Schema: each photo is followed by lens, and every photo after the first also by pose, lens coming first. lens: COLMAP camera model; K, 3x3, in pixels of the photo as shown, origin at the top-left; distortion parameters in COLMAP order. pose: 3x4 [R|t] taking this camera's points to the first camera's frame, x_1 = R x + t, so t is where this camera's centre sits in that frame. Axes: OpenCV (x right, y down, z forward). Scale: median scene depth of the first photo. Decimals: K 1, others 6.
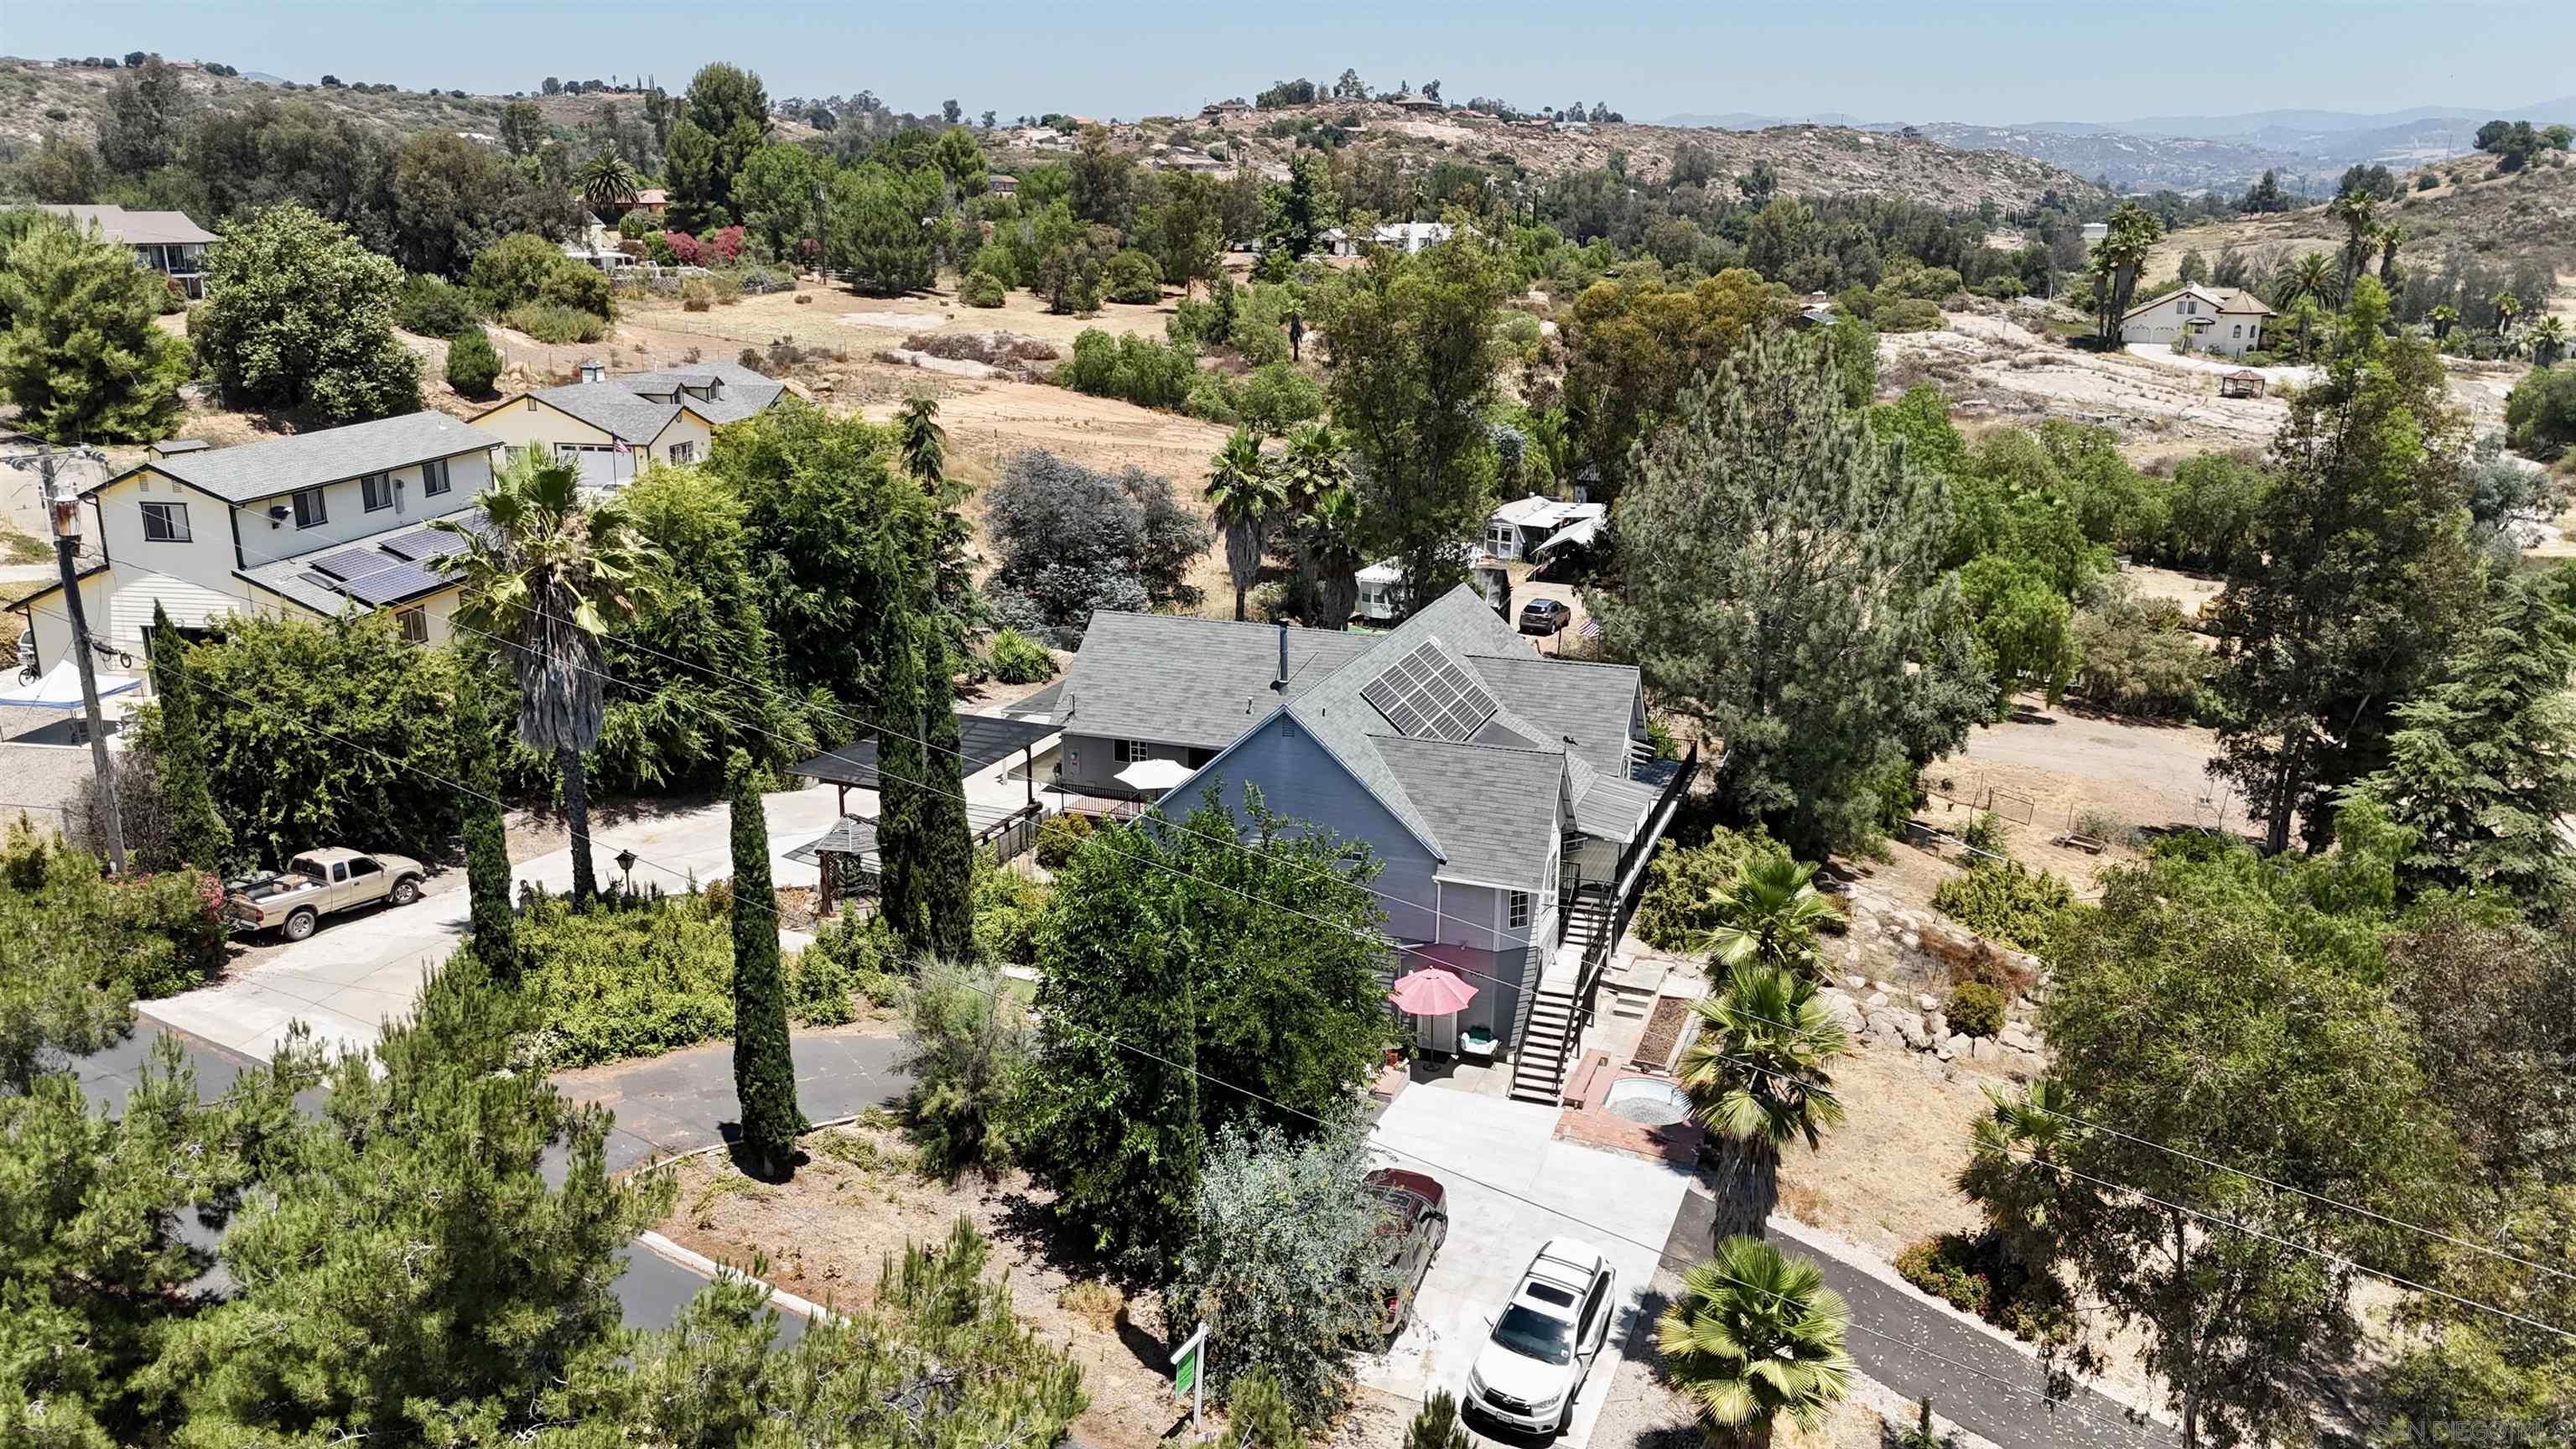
lens RADIAL K [[1908.1, 0, 1285.7], [0, 1908.1, 719.0], [0, 0, 1]] dist [0.061958, -0.050942]
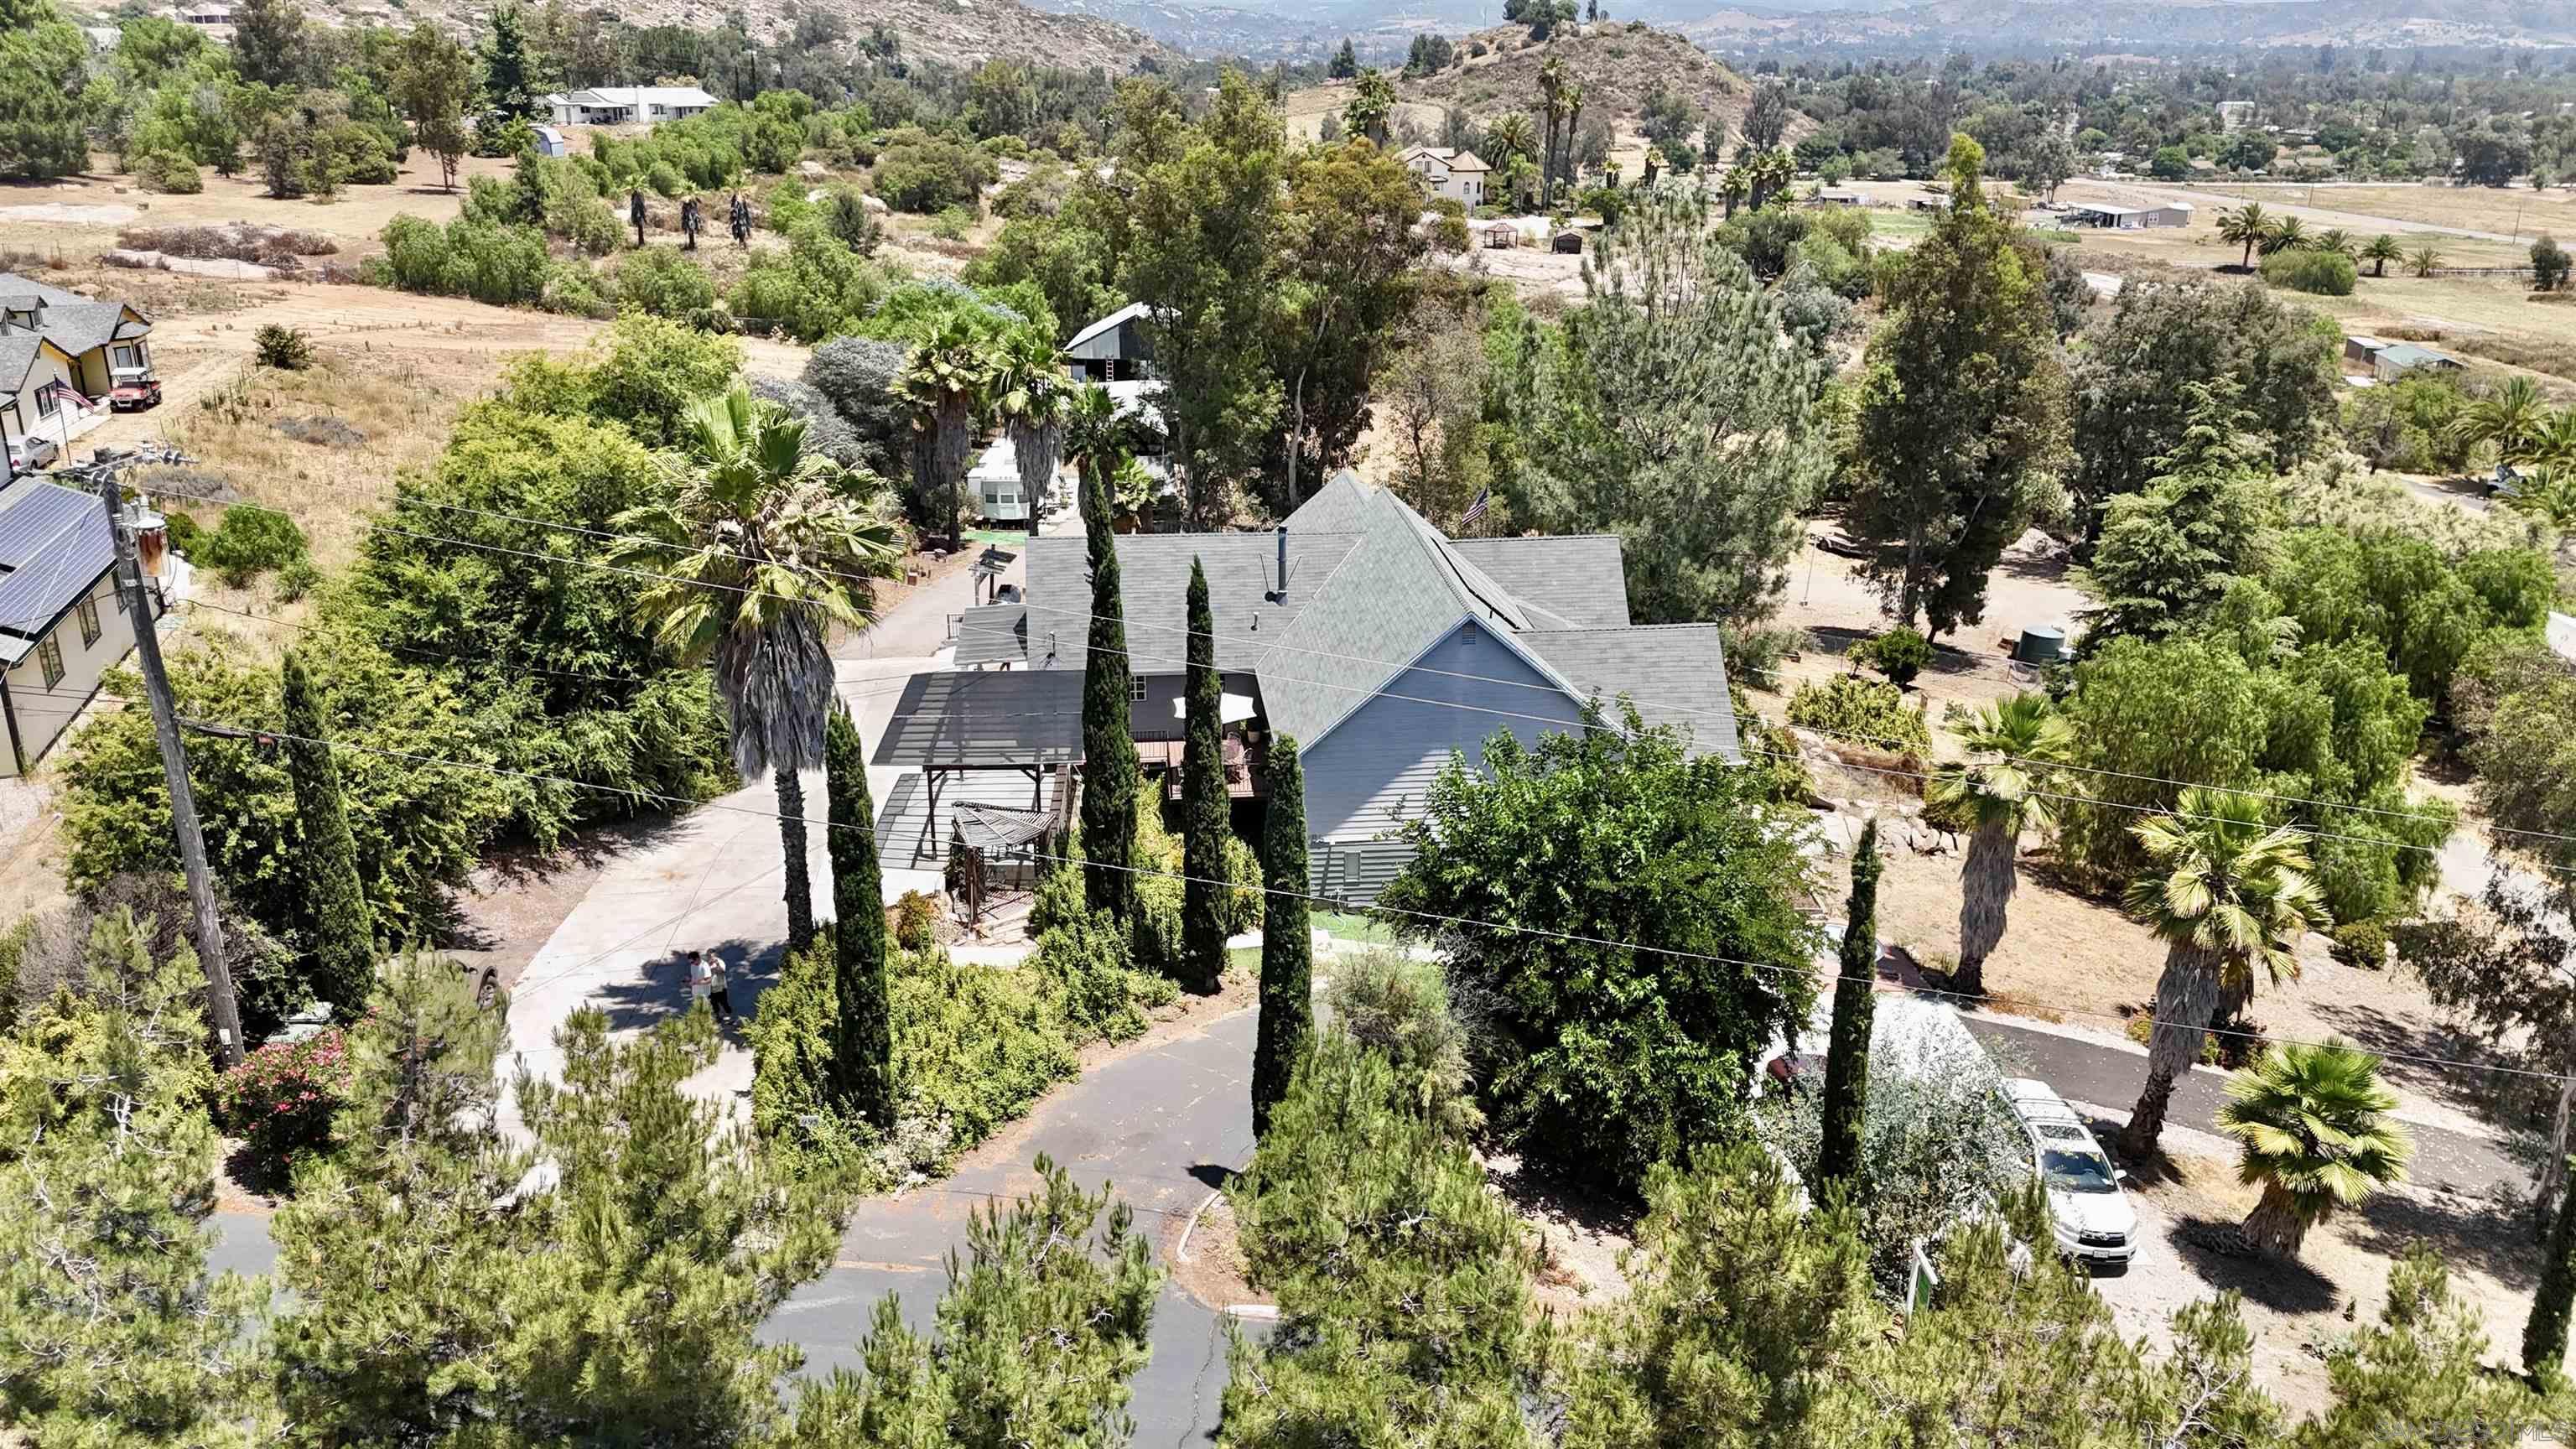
lens RADIAL K [[1908.1, 0, 1286.3], [0, 1908.1, 725.4], [0, 0, 1]] dist [0.061958, -0.050942]
pose [[0.895777, -0.147947, 0.419160, -0.217689], [0.119210, 0.988399, 0.094106, -0.022912], [-0.428220, -0.034330, 0.903022, 0.081127]]
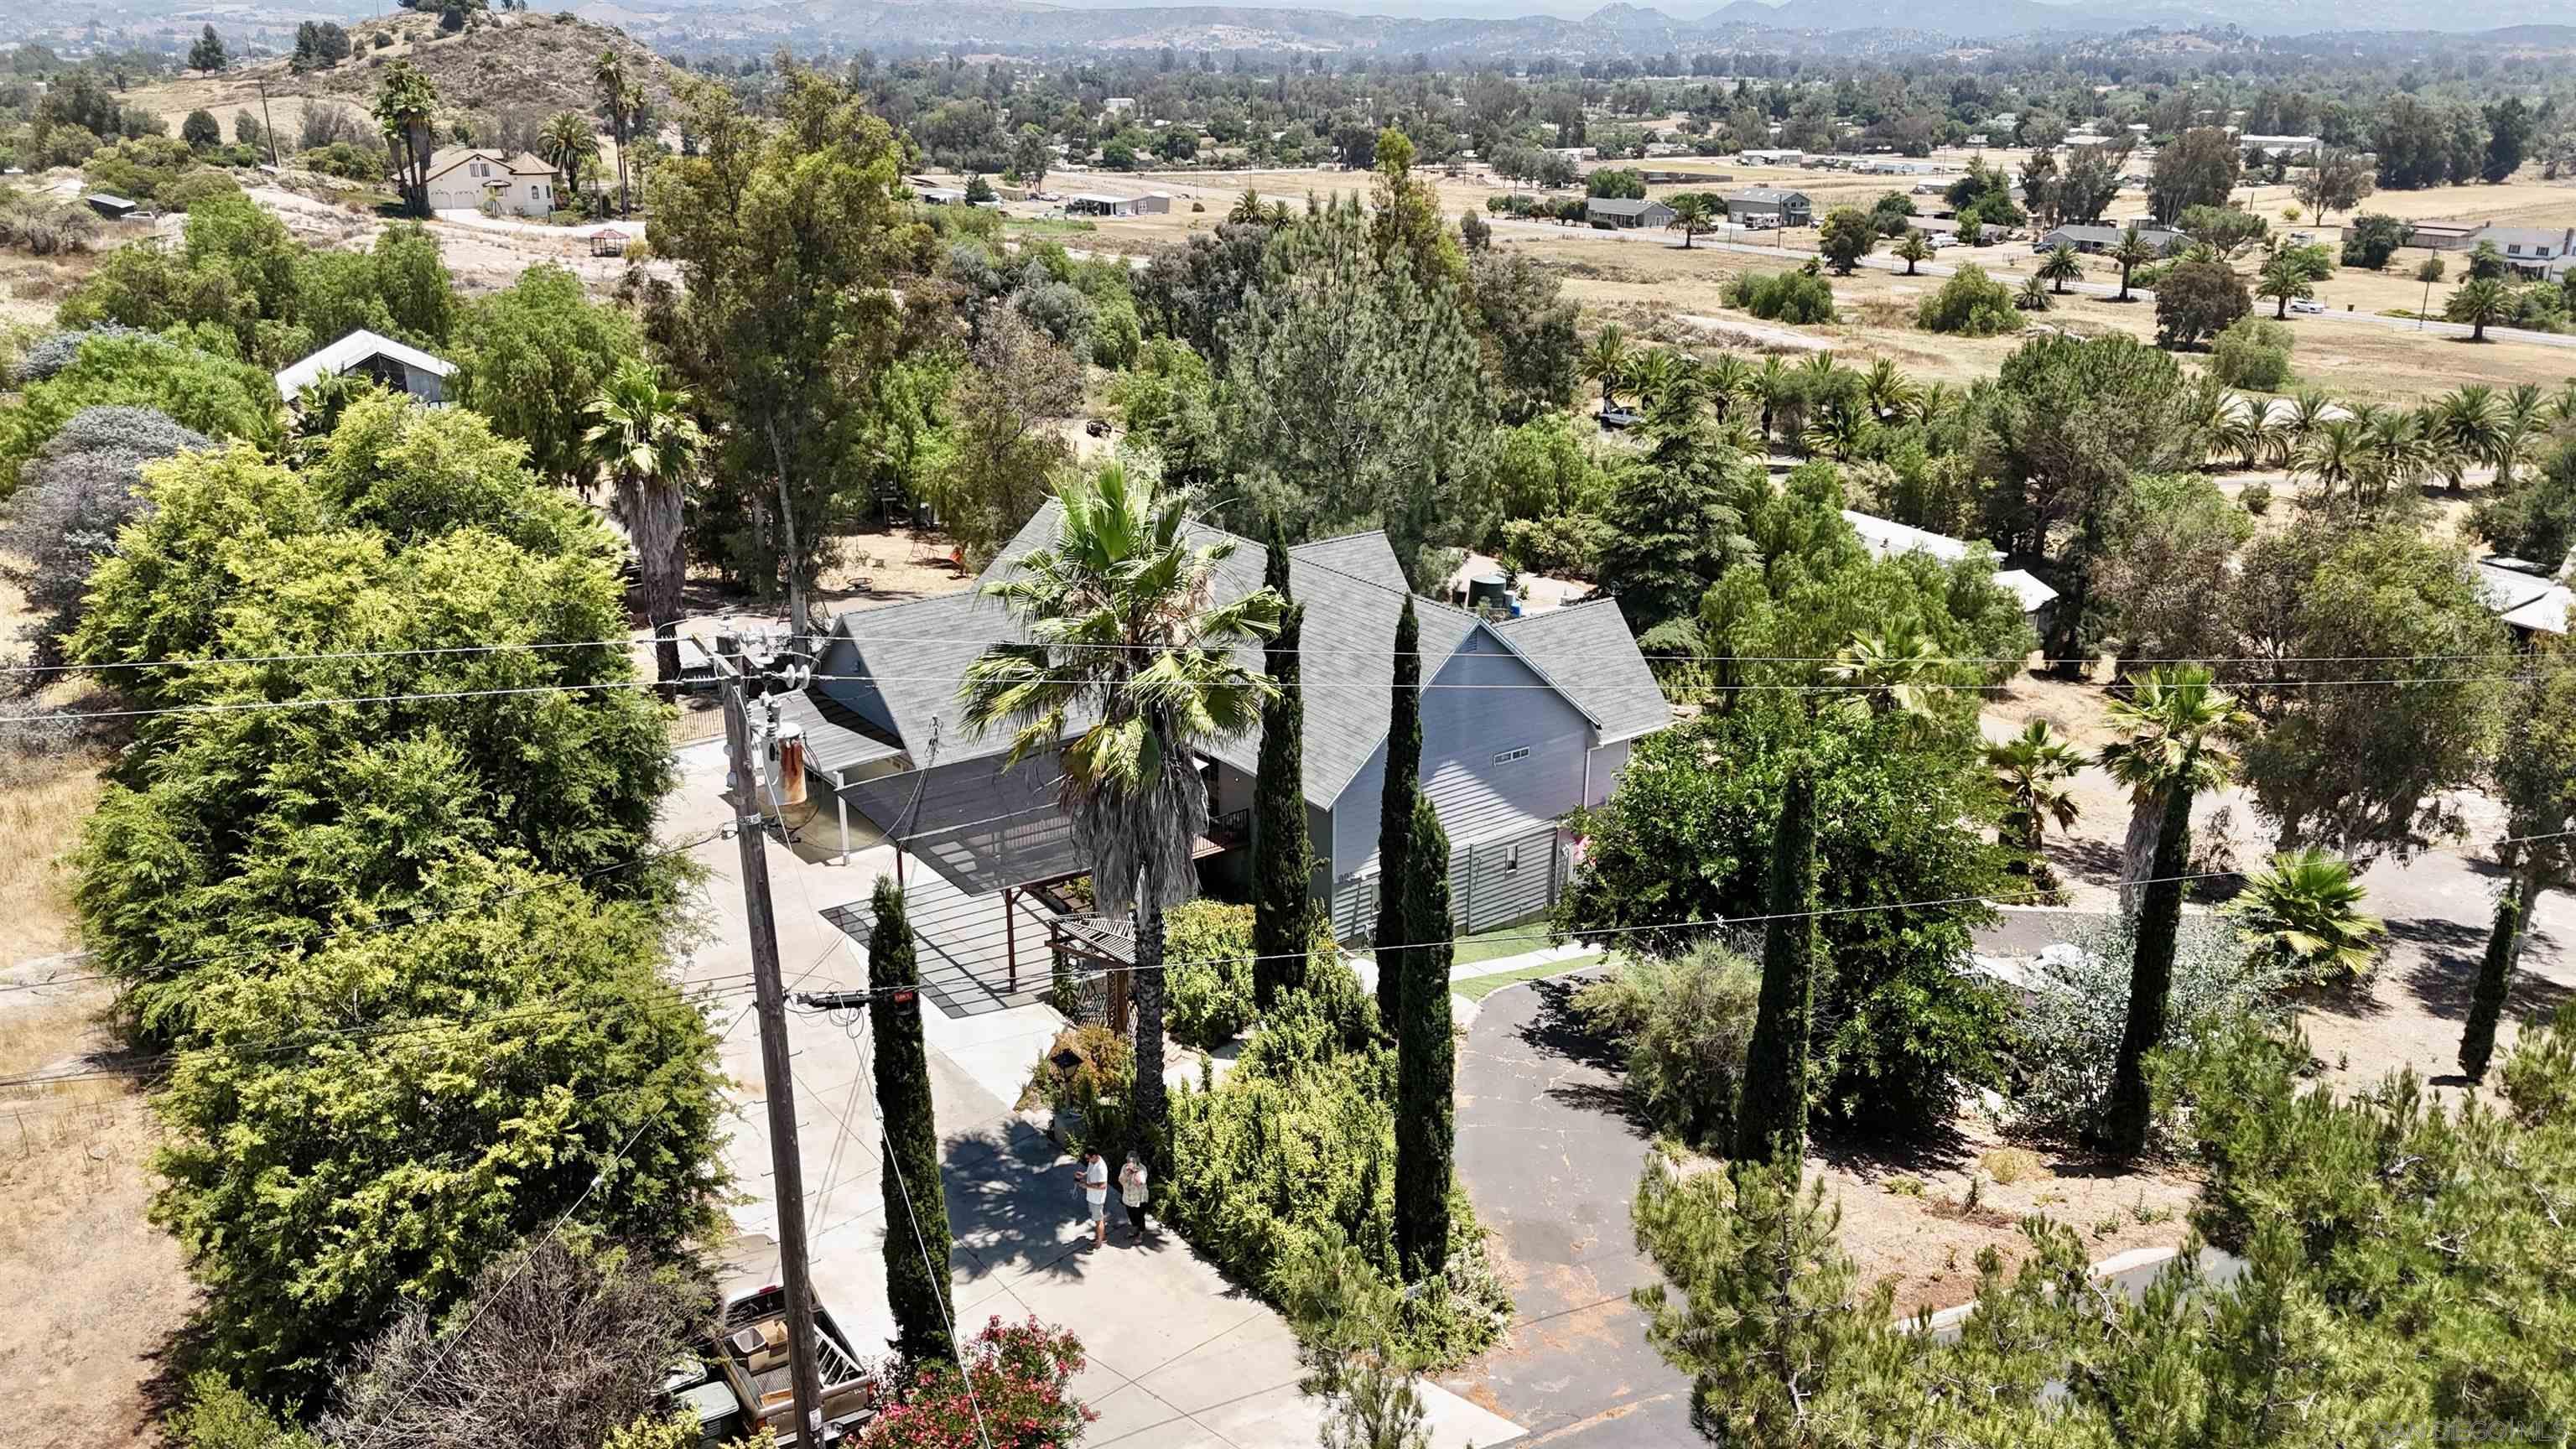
lens RADIAL K [[1908.1, 0, 1281.3], [0, 1908.1, 725.5], [0, 0, 1]] dist [0.061958, -0.050942]
pose [[0.538100, -0.280052, 0.794997, -0.362368], [0.223233, 0.956860, 0.185975, -0.068190], [-0.812783, 0.077396, 0.577403, 0.243248]]
